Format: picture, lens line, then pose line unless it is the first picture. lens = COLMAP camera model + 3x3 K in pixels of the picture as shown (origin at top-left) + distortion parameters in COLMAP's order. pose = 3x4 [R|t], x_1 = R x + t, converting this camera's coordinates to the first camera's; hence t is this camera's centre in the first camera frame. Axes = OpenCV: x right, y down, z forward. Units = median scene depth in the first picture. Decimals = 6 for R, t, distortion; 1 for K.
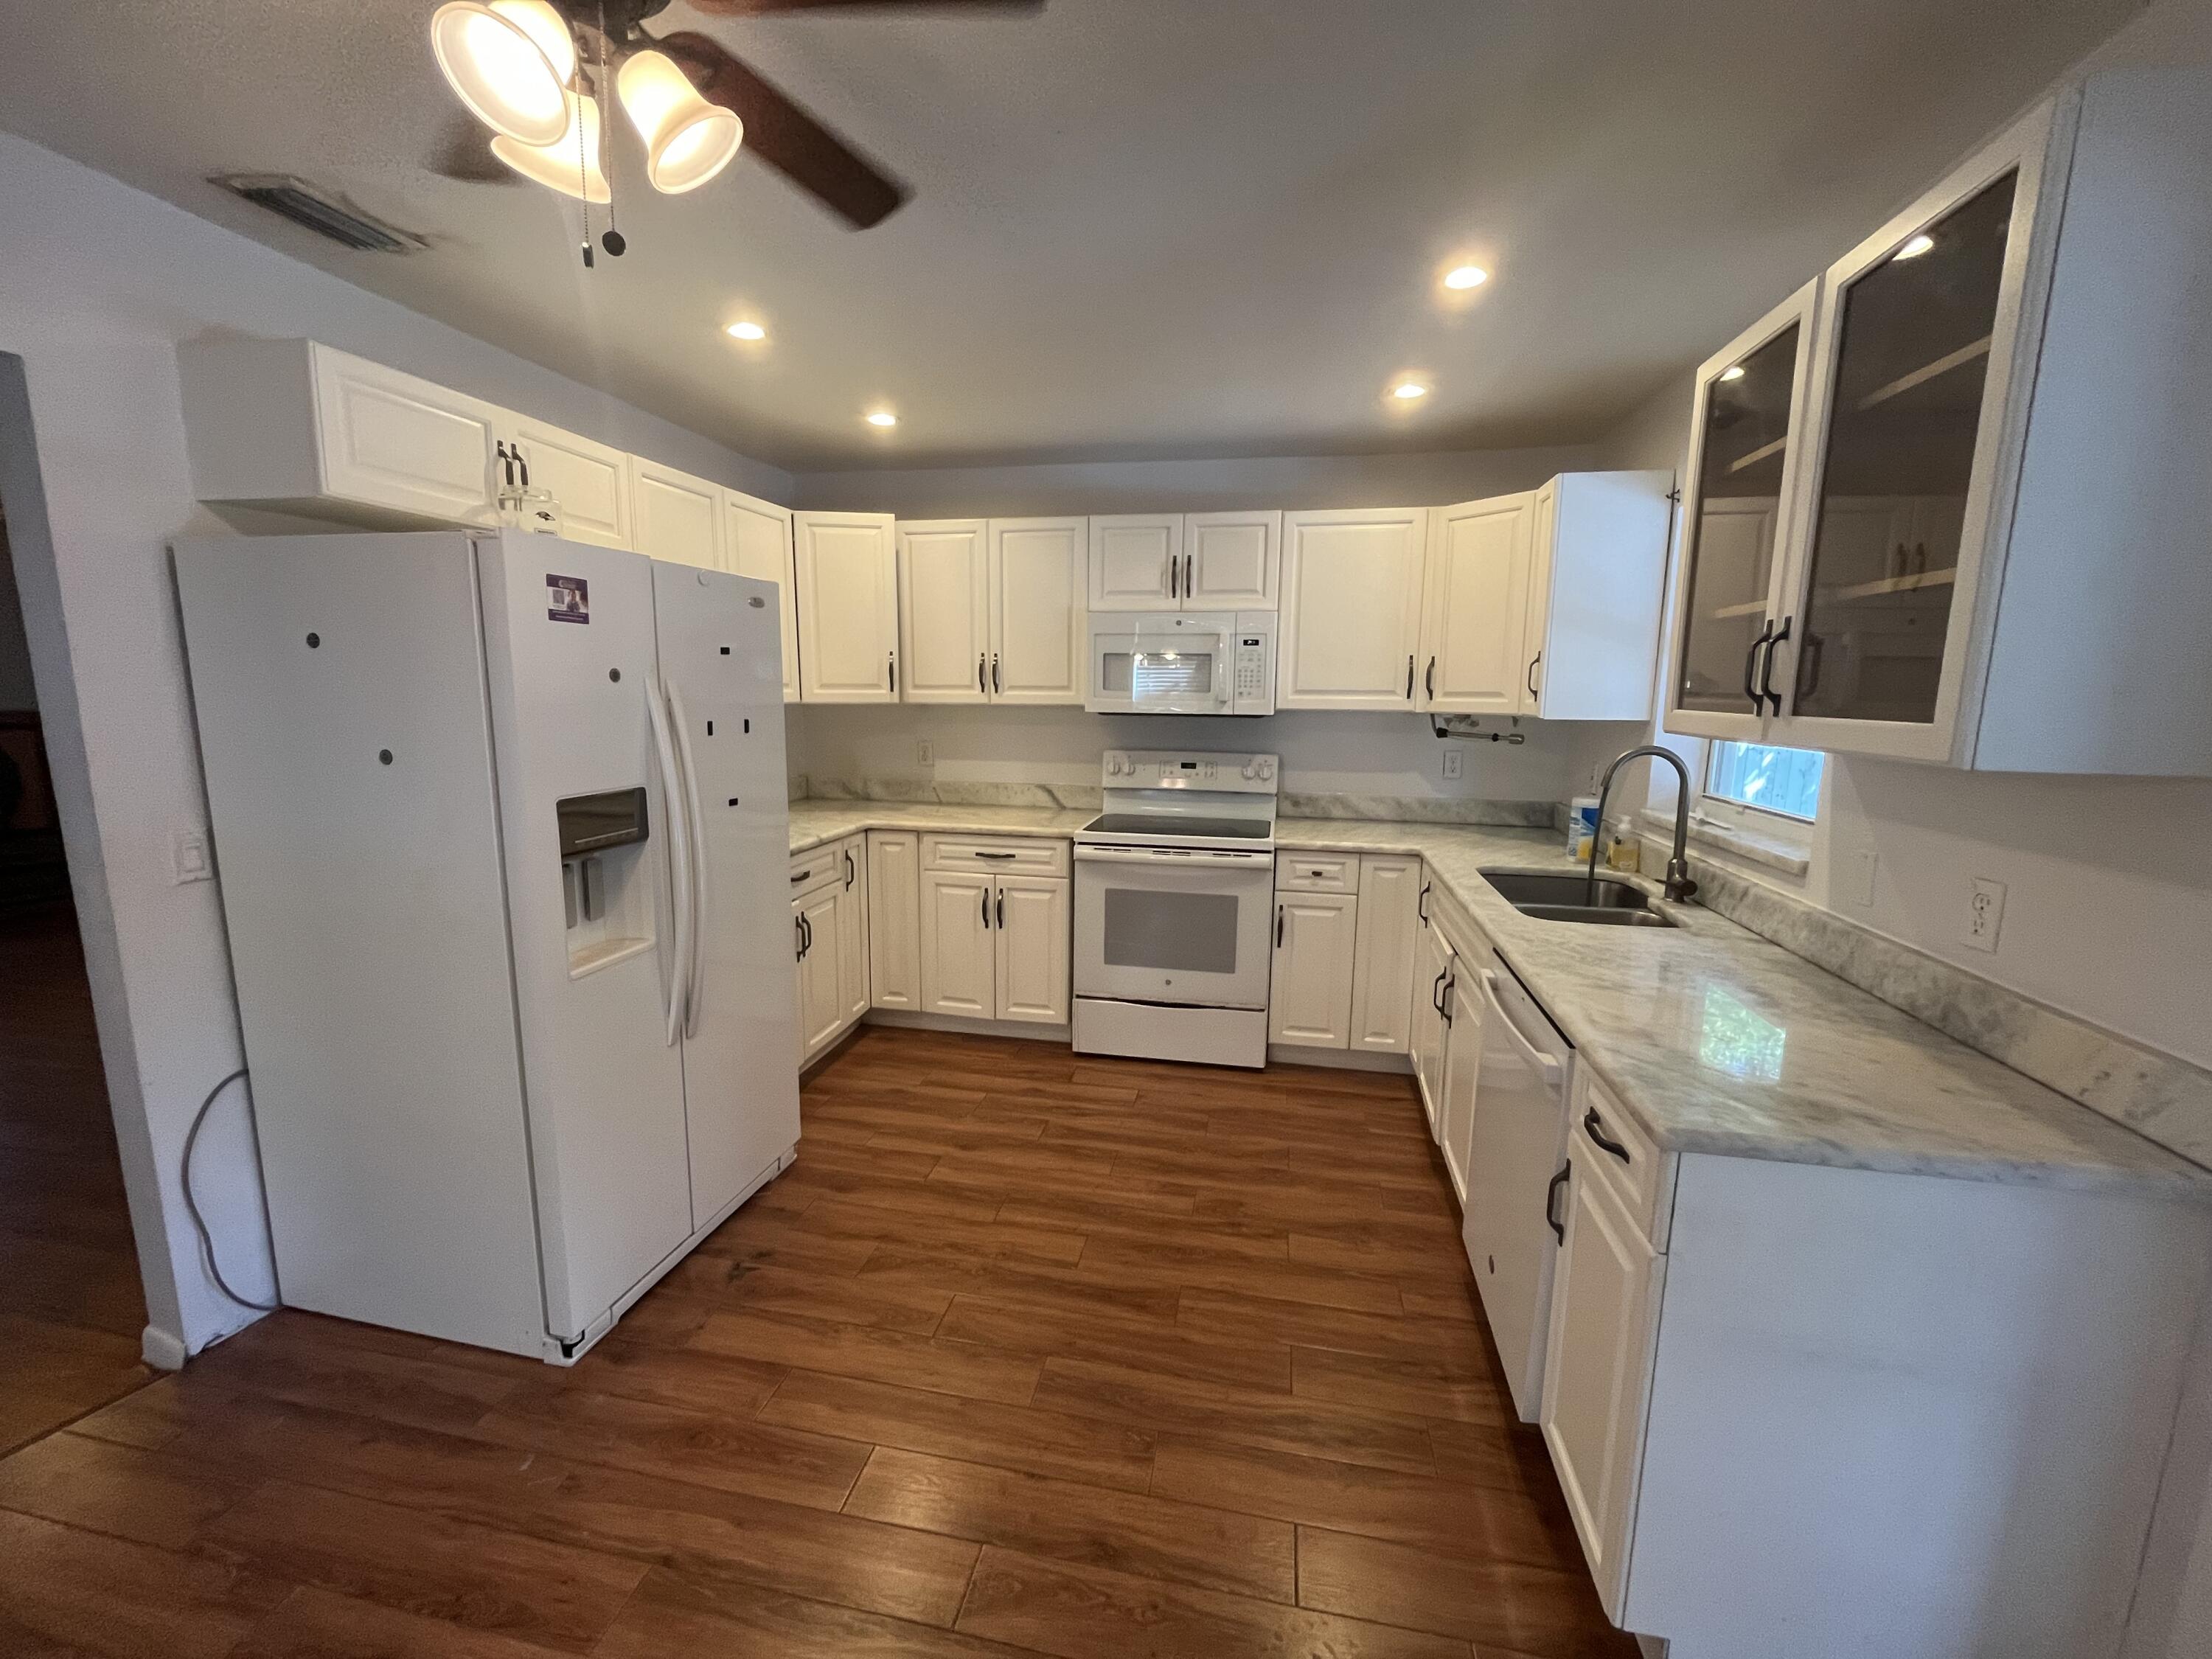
lens RADIAL K [[904.4, 0, 1098.3], [0, 904.4, 824.9], [0, 0, 1]] dist [-0.001627, -0.000814]
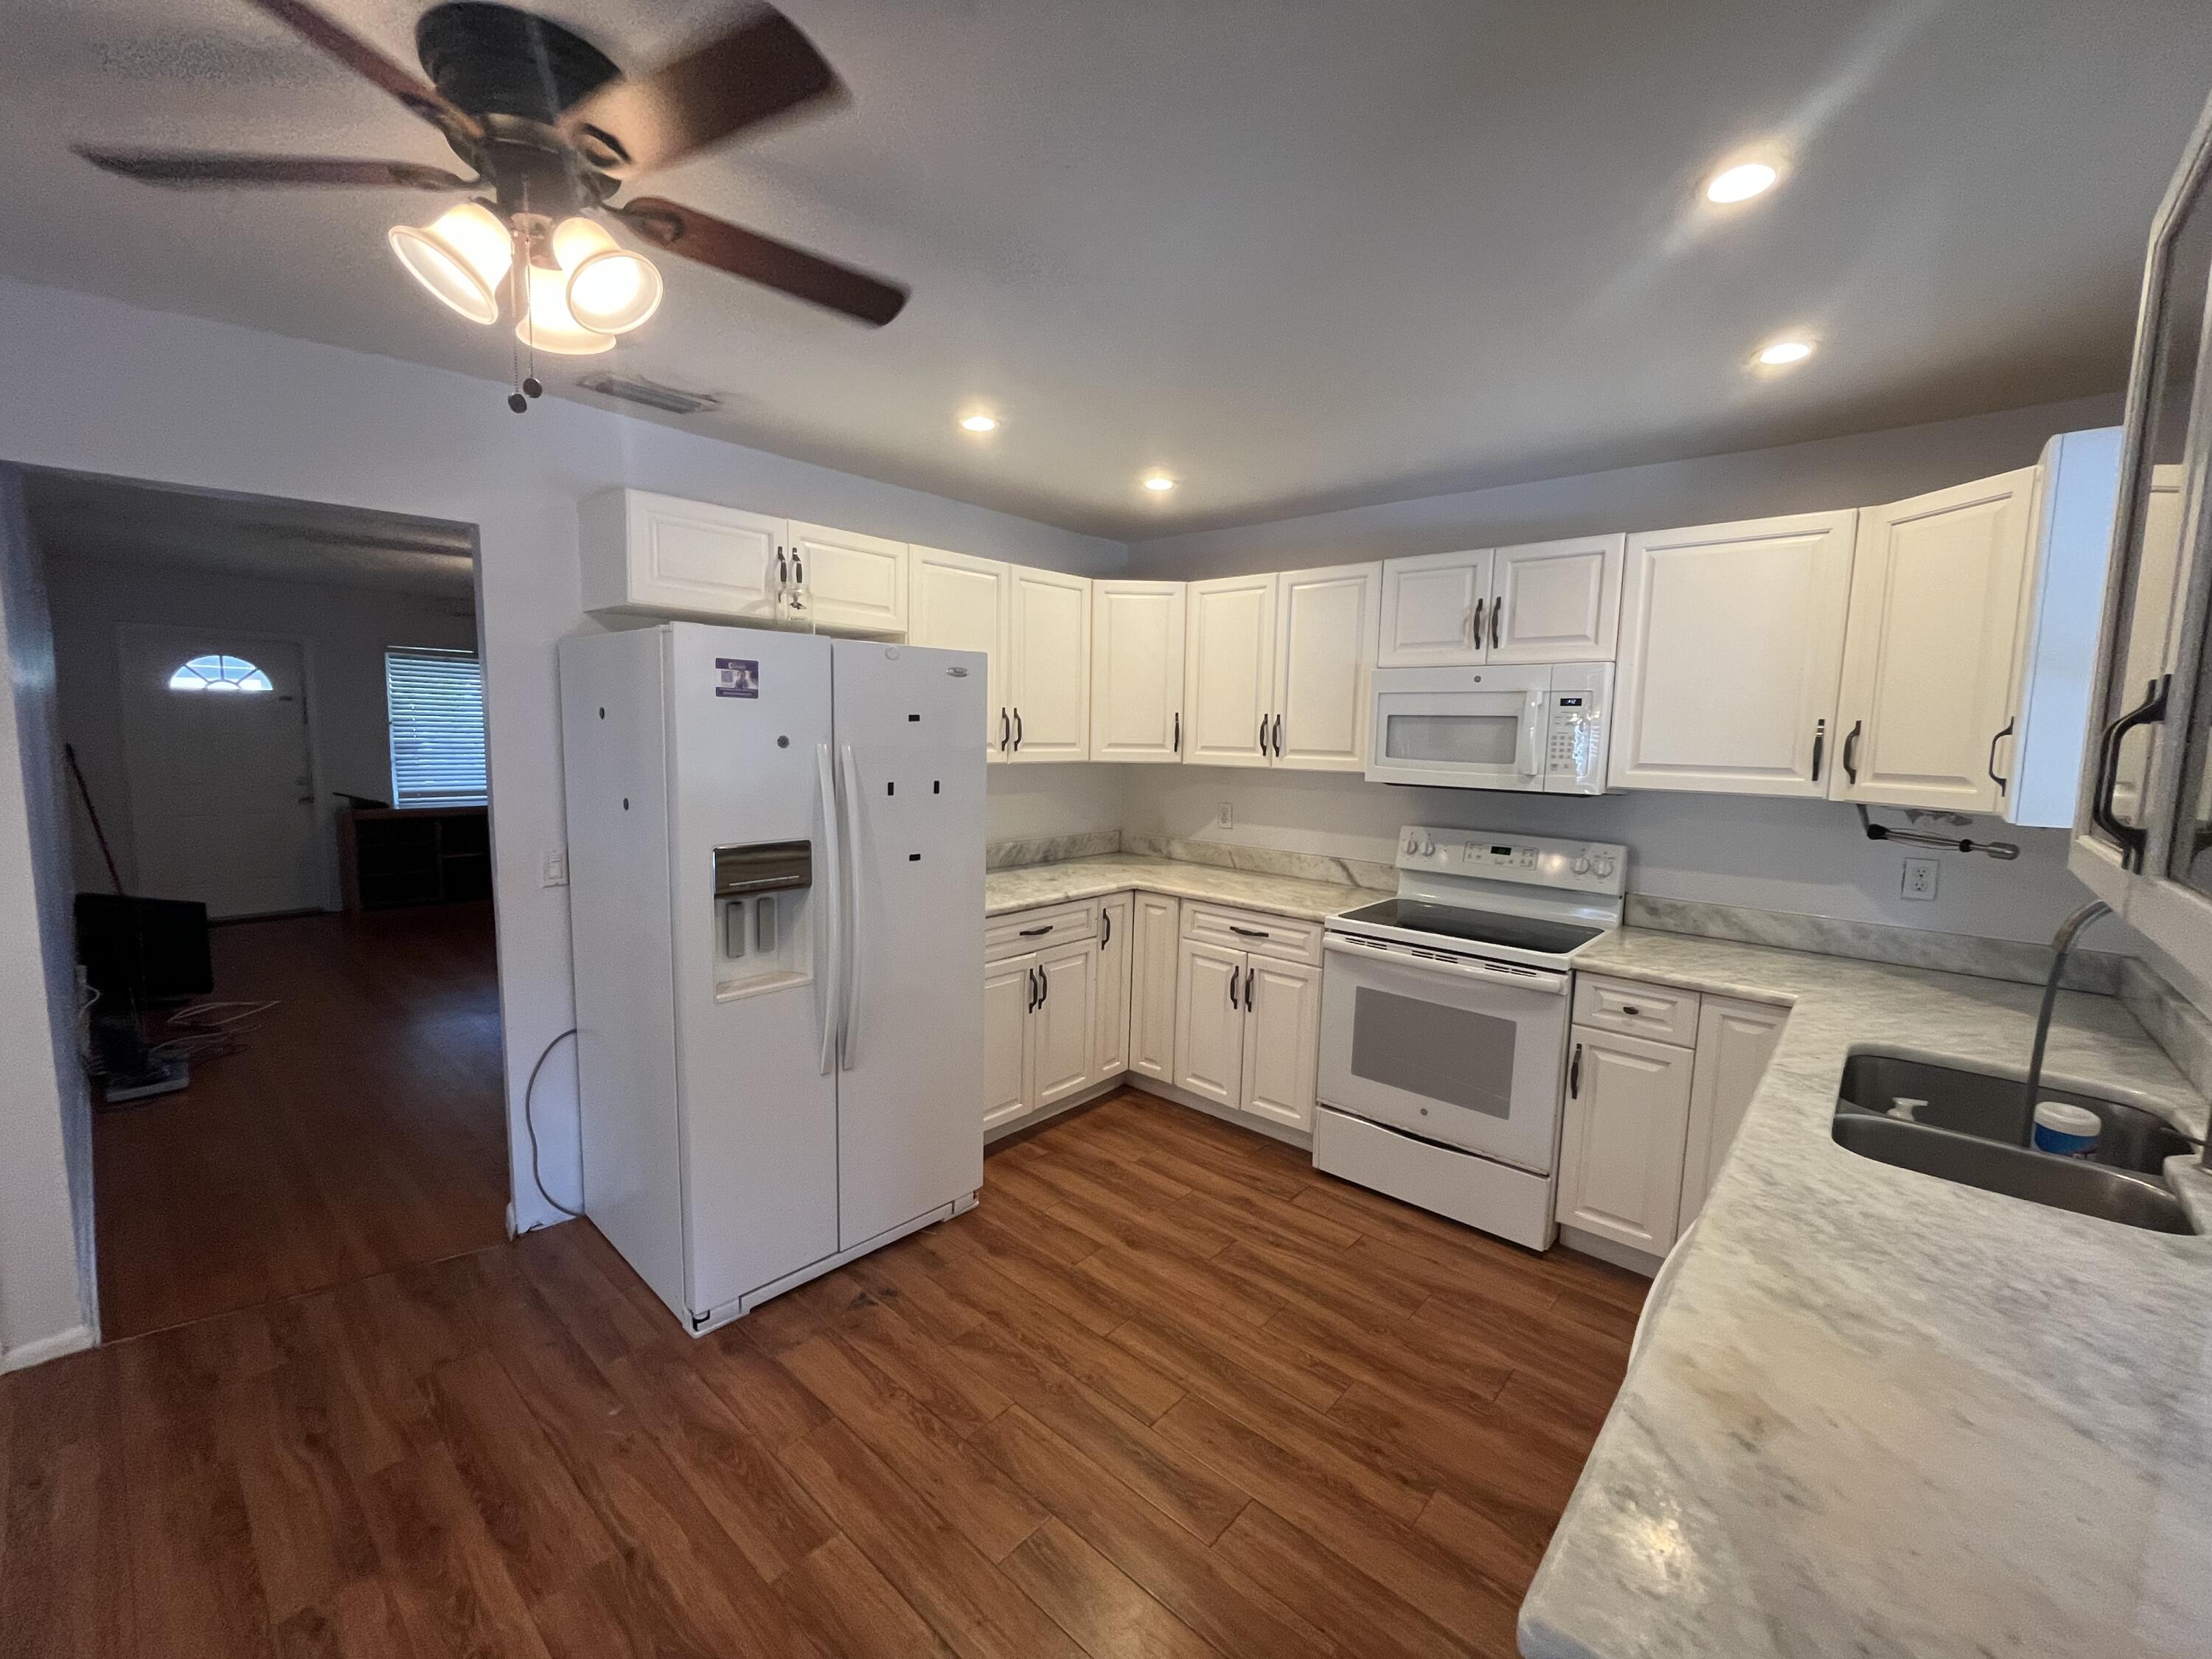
lens RADIAL K [[904.4, 0, 1098.3], [0, 904.4, 824.9], [0, 0, 1]] dist [-0.001627, -0.000814]
pose [[0.860911, 0.062536, -0.504898, 0.231799], [-0.089710, 0.995526, -0.029661, -0.036889], [0.500784, 0.070830, 0.862670, 0.128930]]
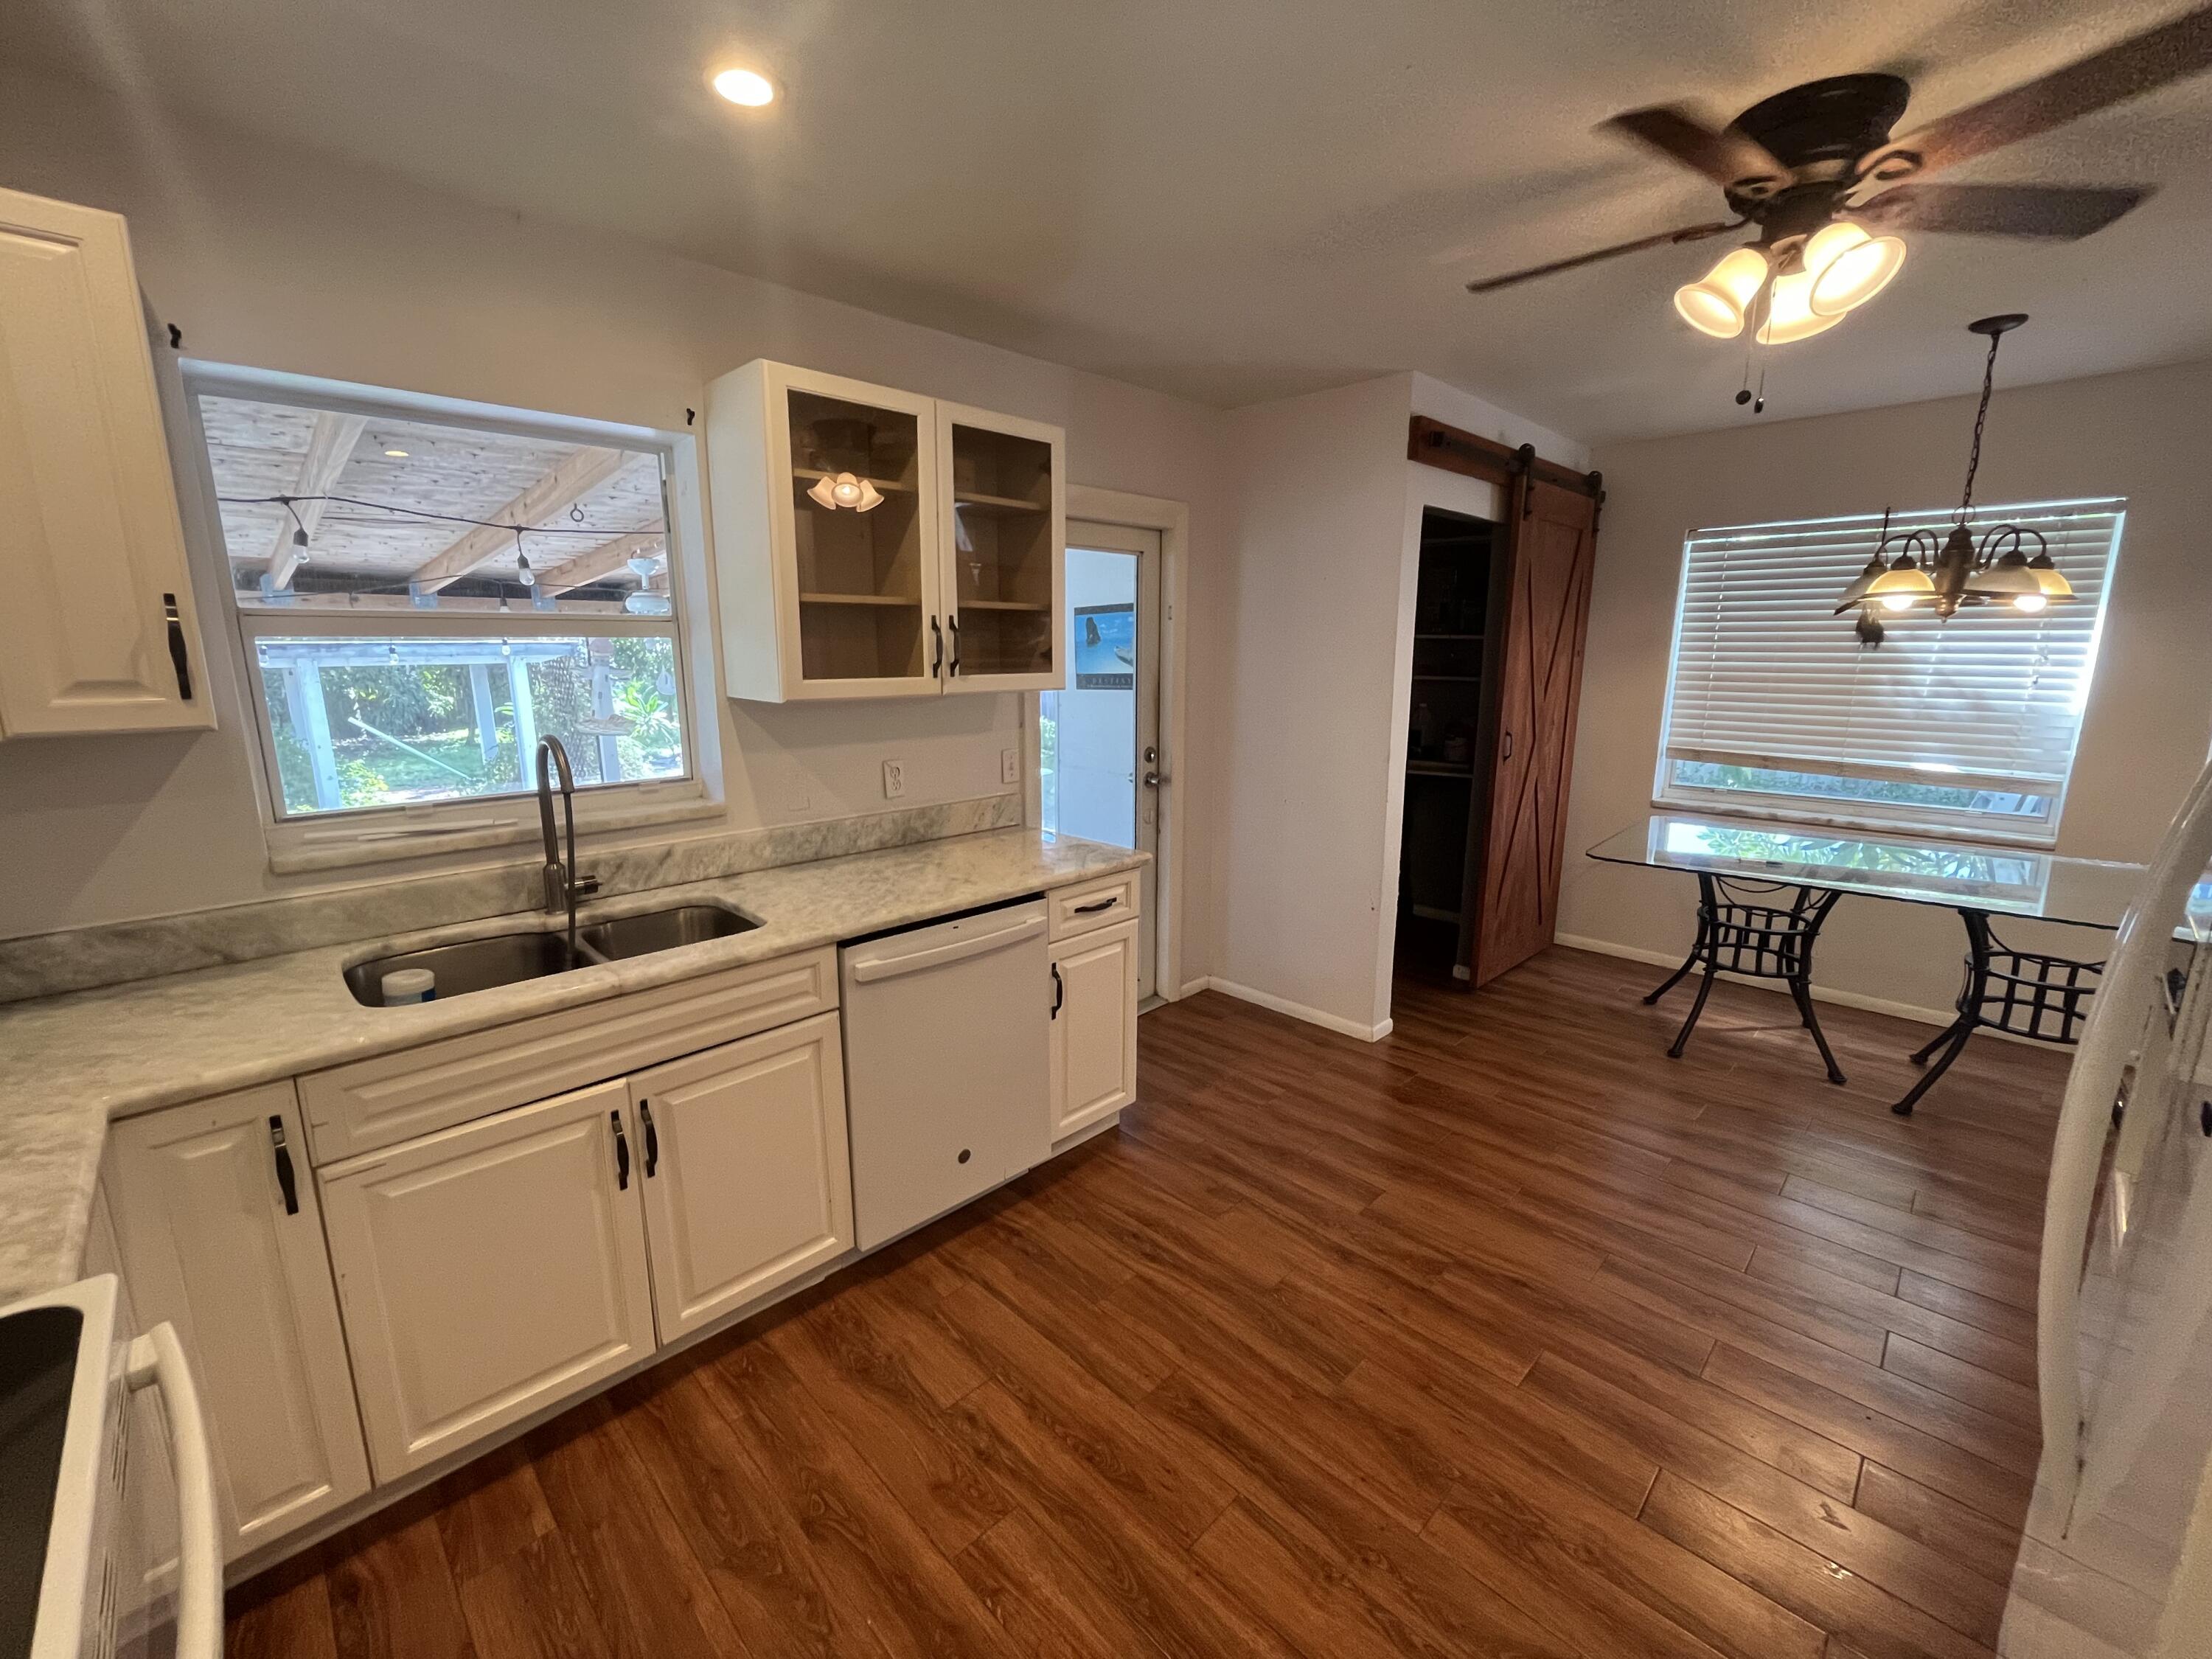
lens RADIAL K [[904.4, 0, 1098.3], [0, 904.4, 824.9], [0, 0, 1]] dist [-0.001627, -0.000814]
pose [[-0.827333, -0.123534, 0.547959, -0.179786], [0.074948, 0.942517, 0.325644, -0.173728], [-0.556689, 0.310484, -0.770517, 1.004458]]
